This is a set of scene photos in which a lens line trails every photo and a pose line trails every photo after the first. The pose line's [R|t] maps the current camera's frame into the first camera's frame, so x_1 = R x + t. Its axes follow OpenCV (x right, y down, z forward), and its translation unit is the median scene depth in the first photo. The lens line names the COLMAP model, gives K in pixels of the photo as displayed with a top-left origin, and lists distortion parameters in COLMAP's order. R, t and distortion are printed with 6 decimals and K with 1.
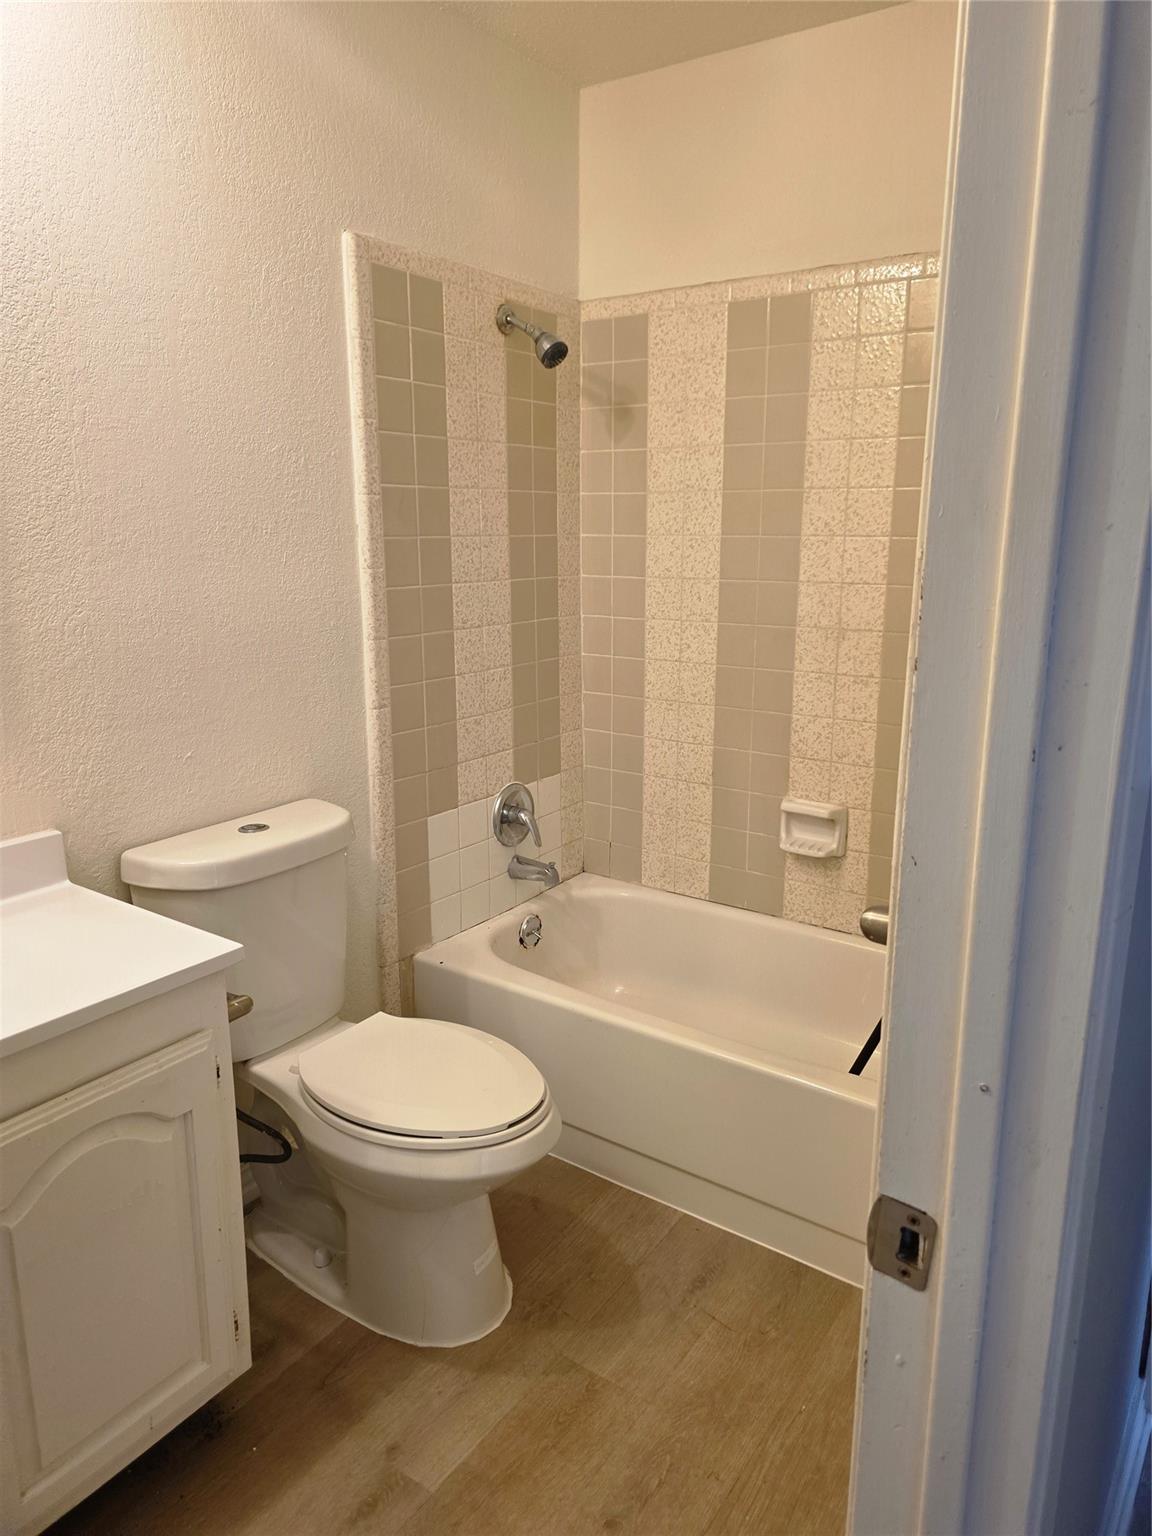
lens RADIAL K [[1035.0, 0, 579.8], [0, 1035.0, 755.4], [0, 0, 1]] dist [0.059082, -0.059146]
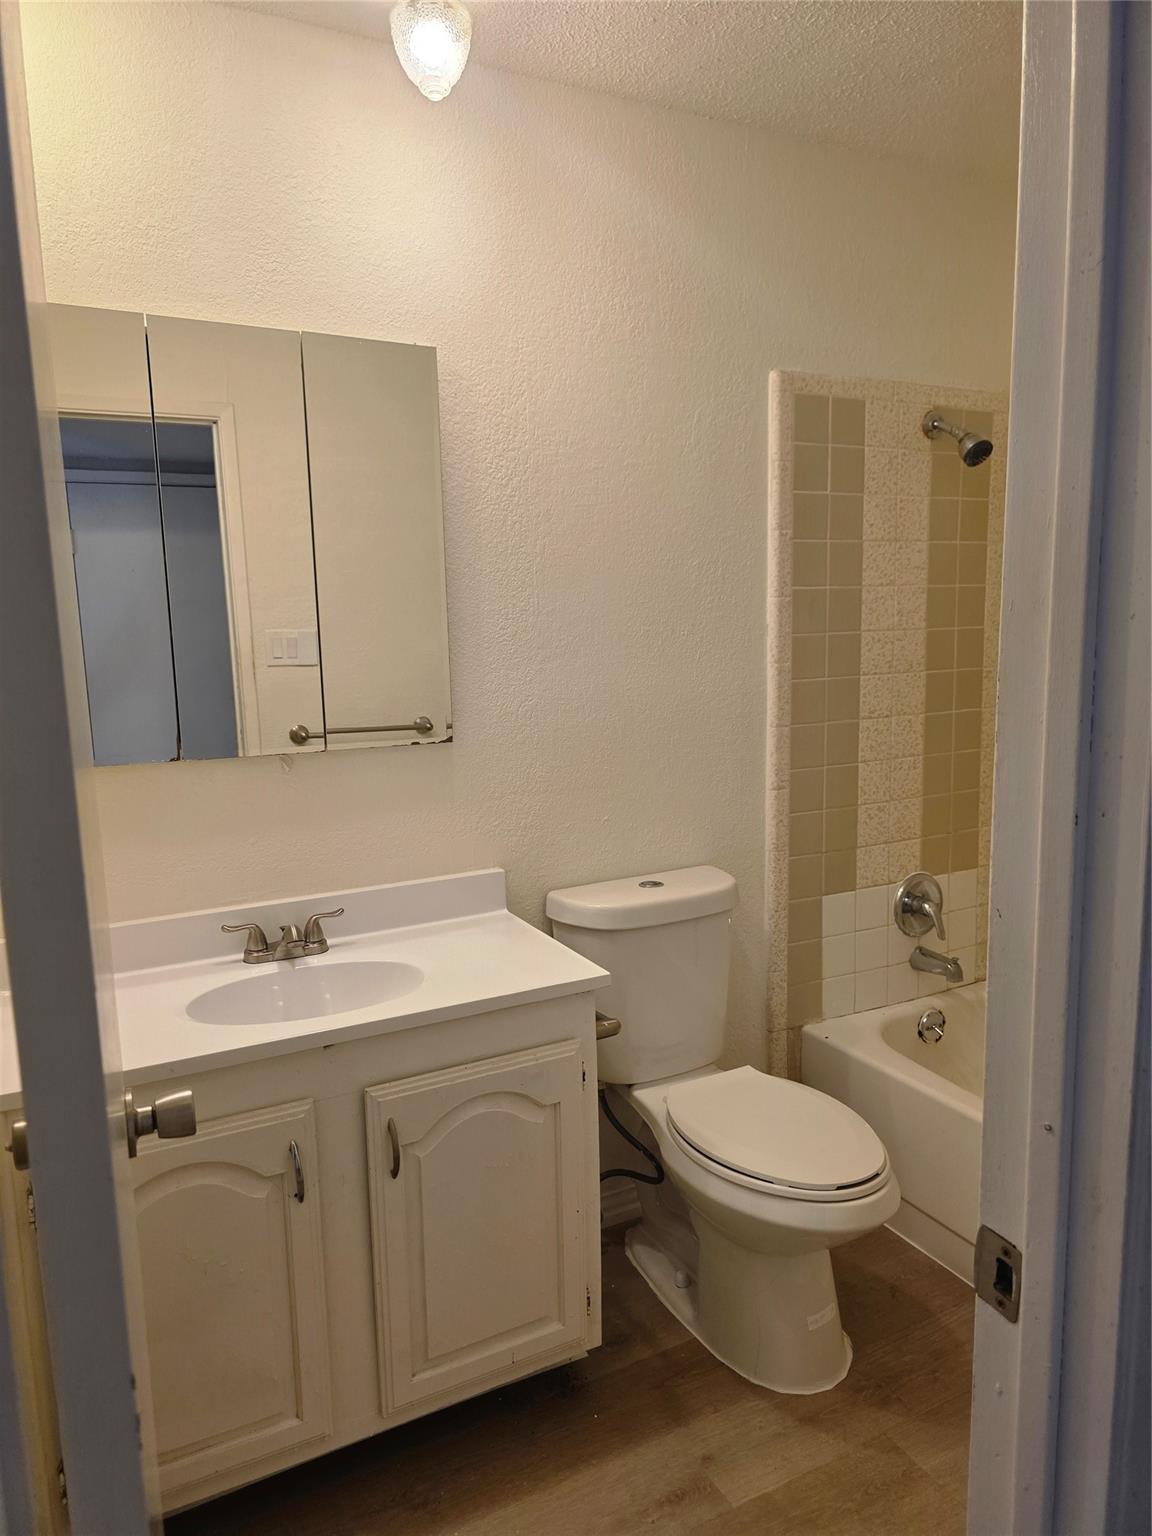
lens RADIAL K [[1035.0, 0, 566.7], [0, 1035.0, 777.4], [0, 0, 1]] dist [0.059082, -0.059146]
pose [[0.879646, 0.044931, -0.473502, 0.151074], [-0.077985, 0.995680, -0.050394, 0.016841], [0.469193, 0.081255, 0.879350, -0.075226]]
